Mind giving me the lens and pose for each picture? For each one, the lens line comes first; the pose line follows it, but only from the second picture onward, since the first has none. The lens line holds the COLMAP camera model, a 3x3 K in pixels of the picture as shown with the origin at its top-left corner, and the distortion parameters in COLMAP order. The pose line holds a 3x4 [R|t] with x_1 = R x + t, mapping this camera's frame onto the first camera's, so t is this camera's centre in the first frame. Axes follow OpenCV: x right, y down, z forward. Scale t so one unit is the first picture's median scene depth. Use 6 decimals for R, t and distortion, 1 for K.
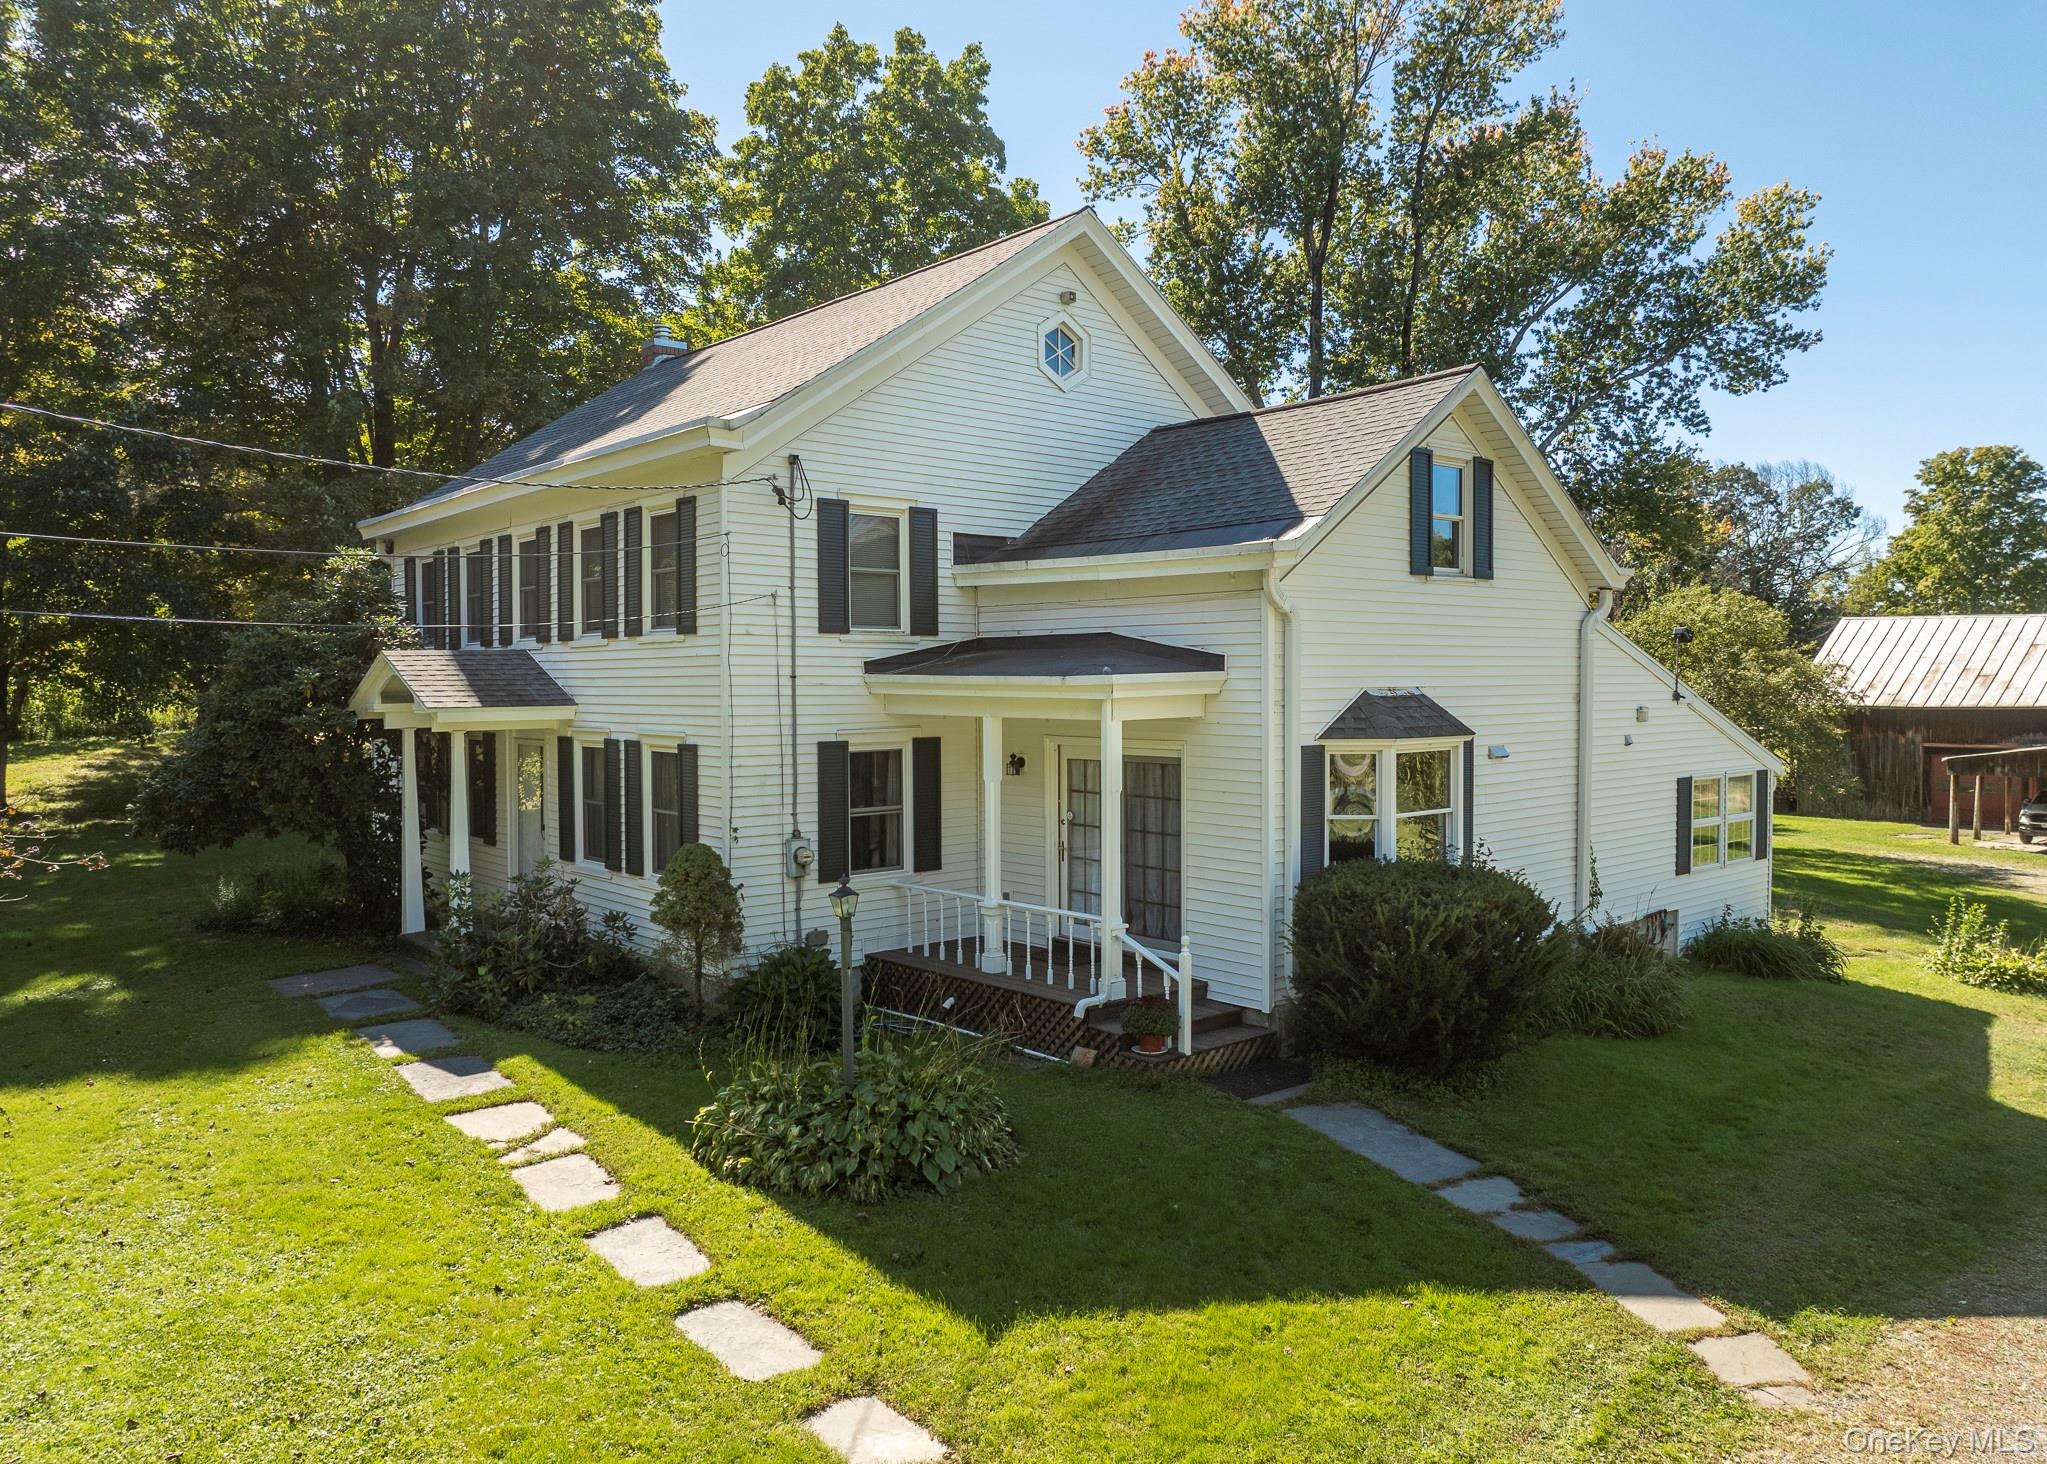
lens RADIAL K [[1396.8, 0, 1031.1], [0, 1396.8, 764.4], [0, 0, 1]] dist [-0.053399, 0.030603]
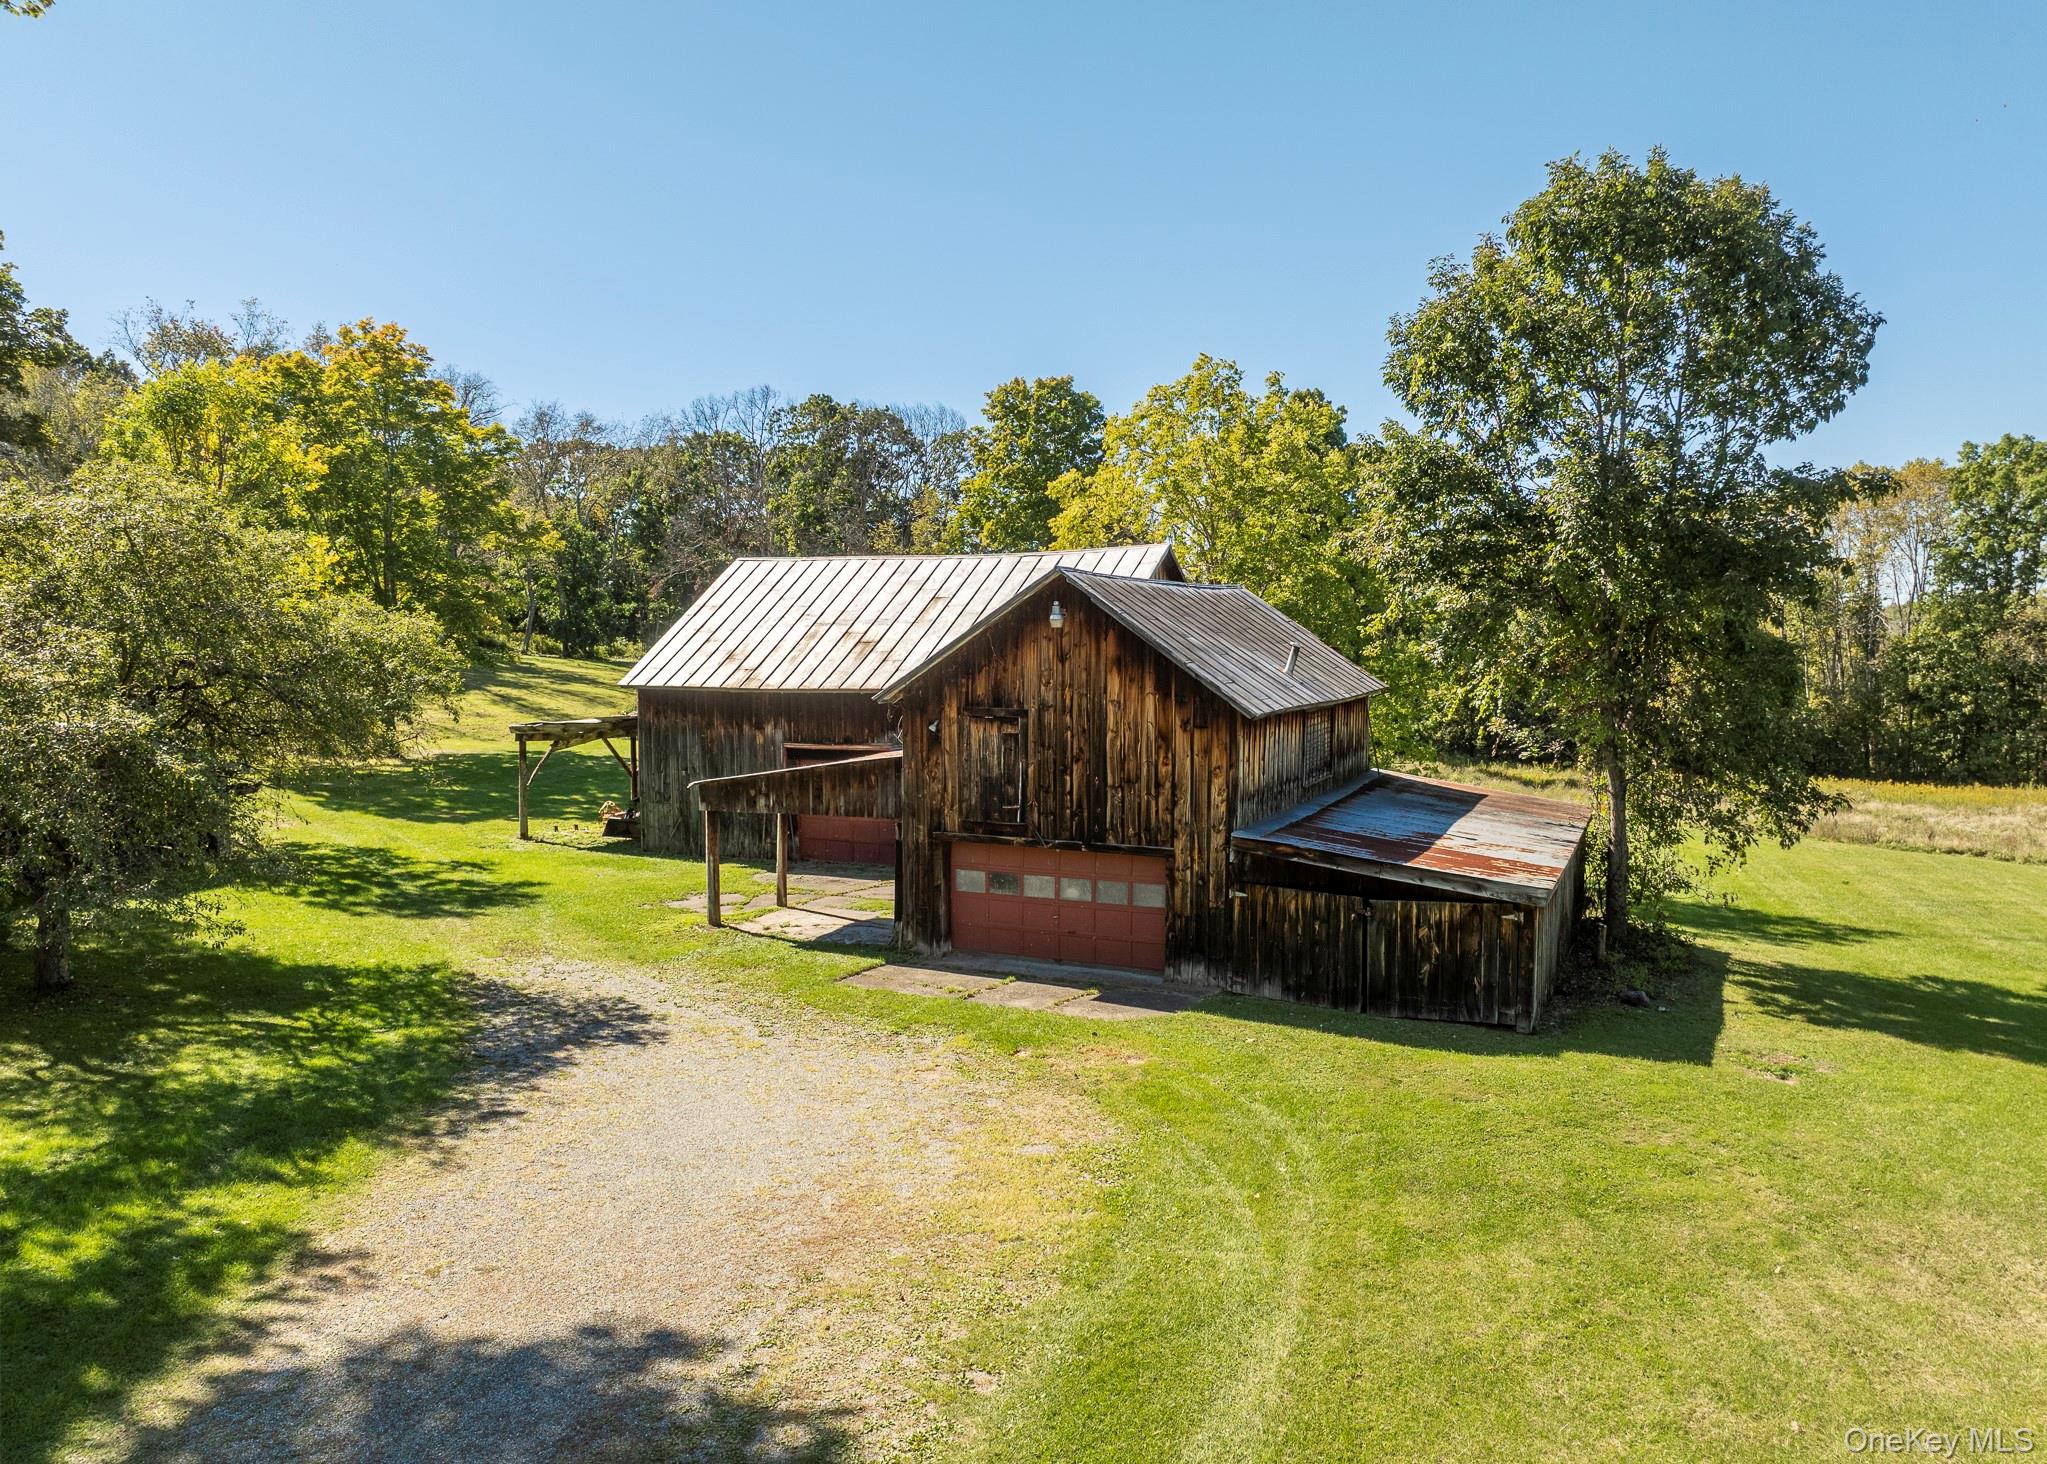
lens RADIAL K [[1396.8, 0, 1031.1], [0, 1396.8, 764.4], [0, 0, 1]] dist [-0.053399, 0.030603]
pose [[0.889308, -0.028442, 0.456423, 0.441817], [0.015860, 0.999382, 0.031373, -0.024397], [-0.457033, -0.020661, 0.889210, 0.335304]]
